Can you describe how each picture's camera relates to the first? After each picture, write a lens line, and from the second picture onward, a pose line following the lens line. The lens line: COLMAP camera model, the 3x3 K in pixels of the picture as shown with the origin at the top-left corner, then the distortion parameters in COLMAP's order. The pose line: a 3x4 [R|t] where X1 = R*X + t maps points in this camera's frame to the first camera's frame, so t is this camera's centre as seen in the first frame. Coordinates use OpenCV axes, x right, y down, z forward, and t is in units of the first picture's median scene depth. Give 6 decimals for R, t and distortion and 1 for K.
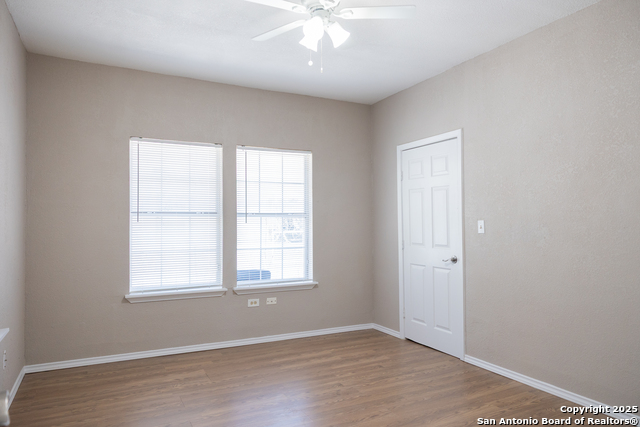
lens RADIAL K [[432.0, 0, 320.0], [0, 432.0, 213.5], [0, 0, 1]] dist [0.000272, 0.003146]
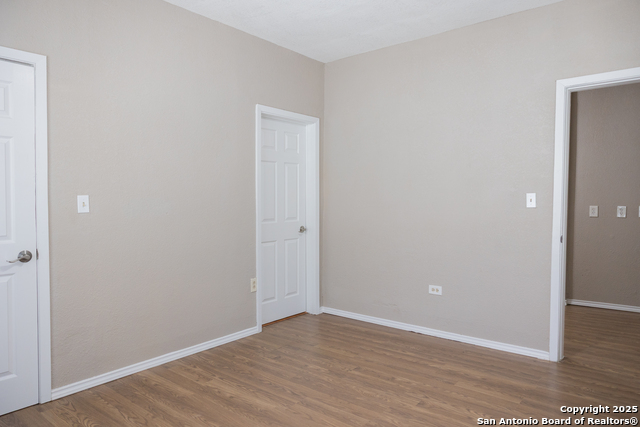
lens RADIAL K [[432.0, 0, 320.0], [0, 432.0, 213.5], [0, 0, 1]] dist [0.000272, 0.003146]
pose [[-0.397457, -0.025209, 0.917275, -0.538761], [-0.009828, 0.999682, 0.023215, 0.029367], [-0.917568, 0.000212, -0.397578, 1.040842]]
